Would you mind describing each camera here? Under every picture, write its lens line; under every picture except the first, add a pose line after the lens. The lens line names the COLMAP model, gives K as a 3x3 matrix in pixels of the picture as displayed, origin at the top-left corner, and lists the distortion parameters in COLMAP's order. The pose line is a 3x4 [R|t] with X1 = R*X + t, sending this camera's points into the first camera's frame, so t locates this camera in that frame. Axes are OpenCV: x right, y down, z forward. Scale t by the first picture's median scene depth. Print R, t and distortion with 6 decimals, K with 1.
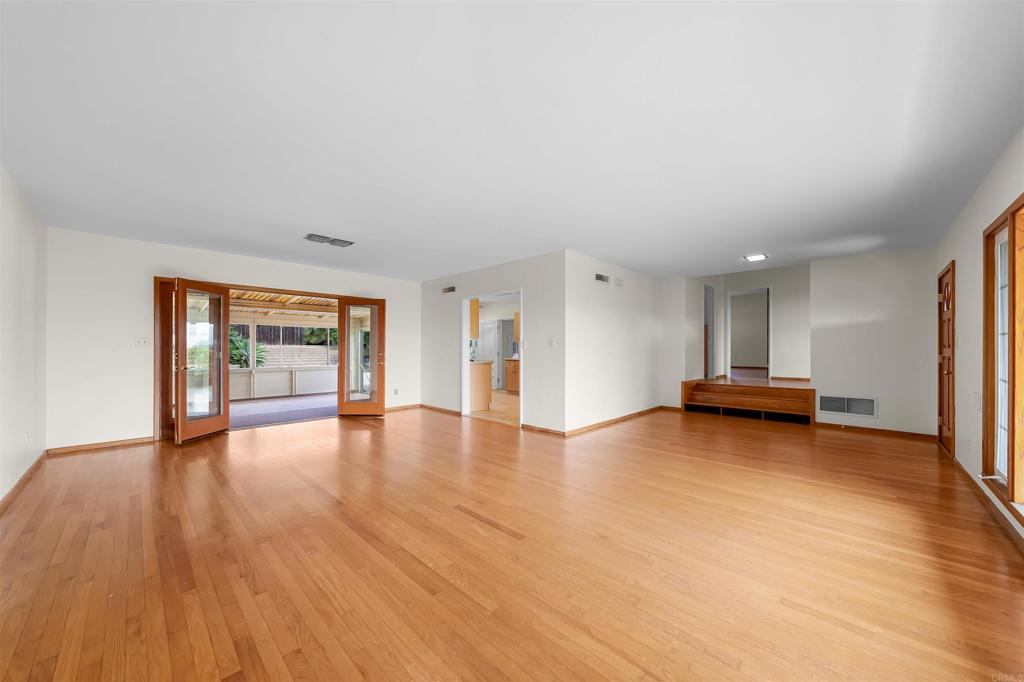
lens RADIAL K [[355.2, 0, 515.0], [0, 355.2, 348.0], [0, 0, 1]] dist [-0.001879, -0.000203]
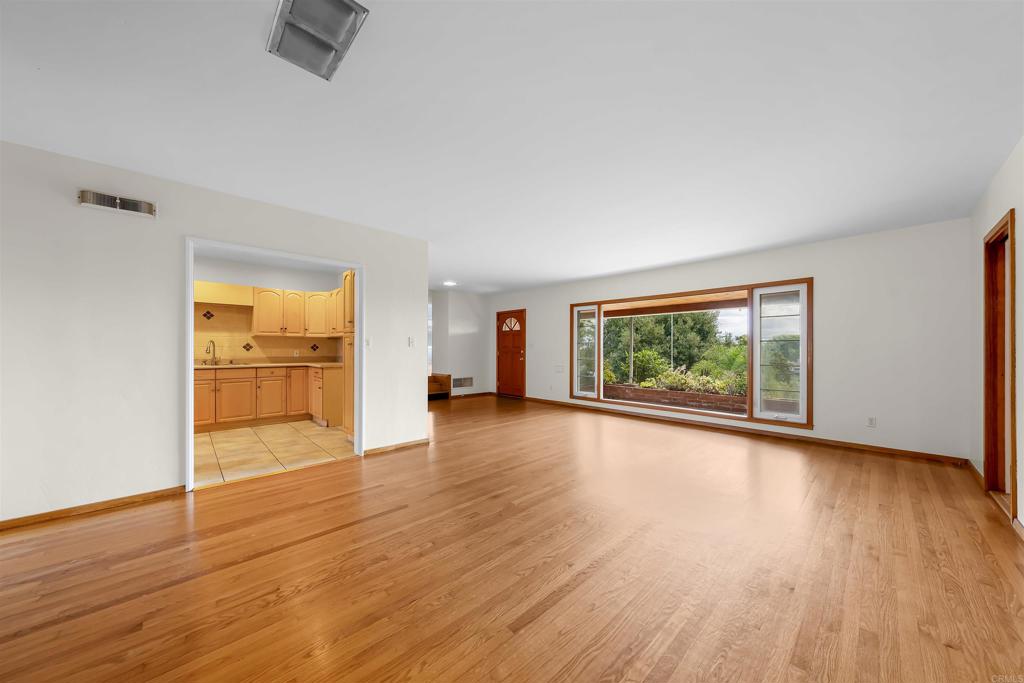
lens RADIAL K [[355.2, 0, 514.4], [0, 355.2, 347.0], [0, 0, 1]] dist [-0.001879, -0.000203]
pose [[0.058843, 0.004835, 0.998256, -0.717796], [-0.002418, 0.999986, -0.004701, 0.002575], [-0.998264, -0.002138, 0.058854, 0.672280]]
